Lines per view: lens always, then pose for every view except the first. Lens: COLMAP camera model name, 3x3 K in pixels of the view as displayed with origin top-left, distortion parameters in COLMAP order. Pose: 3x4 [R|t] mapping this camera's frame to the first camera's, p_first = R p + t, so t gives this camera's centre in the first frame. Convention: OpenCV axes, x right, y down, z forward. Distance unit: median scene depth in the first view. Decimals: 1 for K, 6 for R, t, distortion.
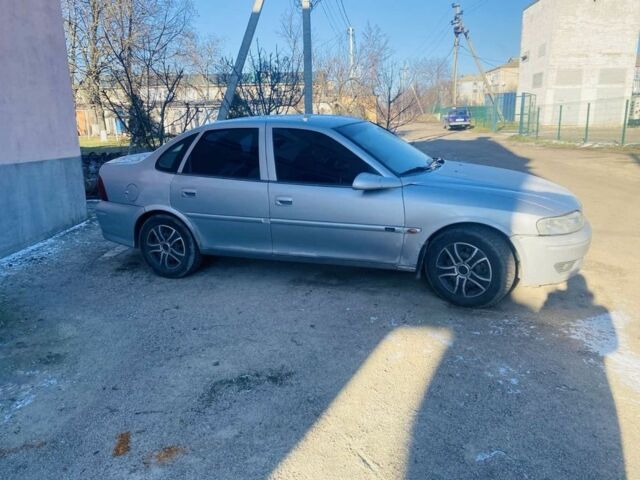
lens RADIAL K [[493.7, 0, 320.0], [0, 493.7, 240.0], [0, 0, 1]] dist [0.056499, -0.060100]
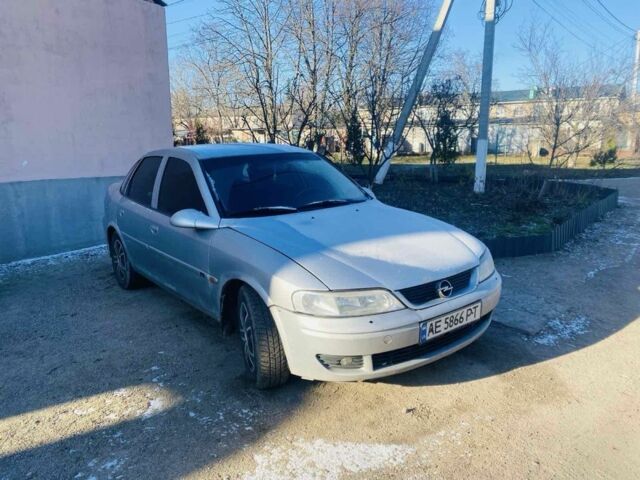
lens RADIAL K [[493.7, 0, 320.0], [0, 493.7, 240.0], [0, 0, 1]] dist [0.056499, -0.060100]
pose [[0.846182, 0.120736, -0.519036, 0.706301], [-0.138752, 0.990318, 0.004157, -0.105533], [0.514513, 0.068500, 0.854742, 0.303268]]
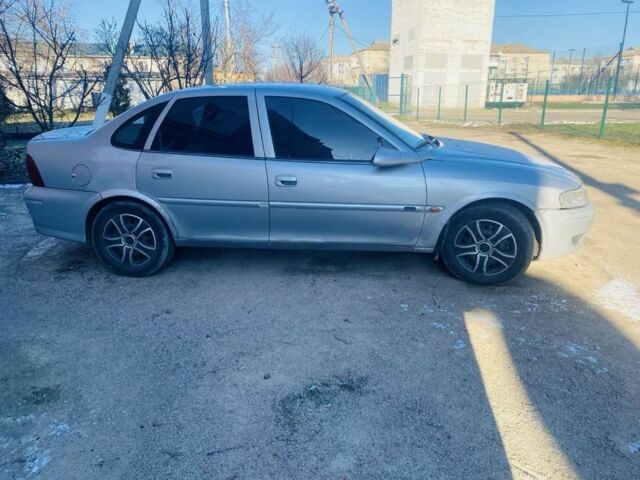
lens RADIAL K [[493.7, 0, 320.0], [0, 493.7, 240.0], [0, 0, 1]] dist [0.056499, -0.060100]
pose [[0.967373, -0.053239, 0.247699, -0.230042], [0.043440, 0.998048, 0.044862, -0.010664], [-0.249604, -0.032639, 0.967798, 0.126401]]
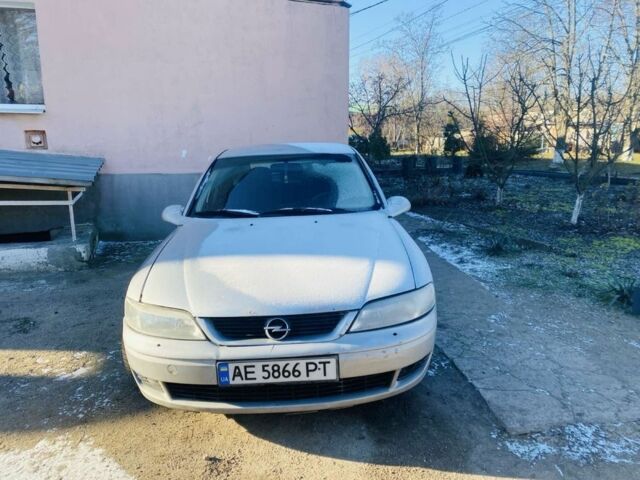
lens RADIAL K [[486.8, 0, 318.8], [0, 486.8, 250.9], [0, 0, 1]] dist [0.062142, -0.065764]
pose [[0.355656, 0.223115, -0.907595, 0.984599], [-0.222218, 0.963427, 0.149761, -0.231333], [0.907815, 0.148420, 0.392228, 0.797530]]
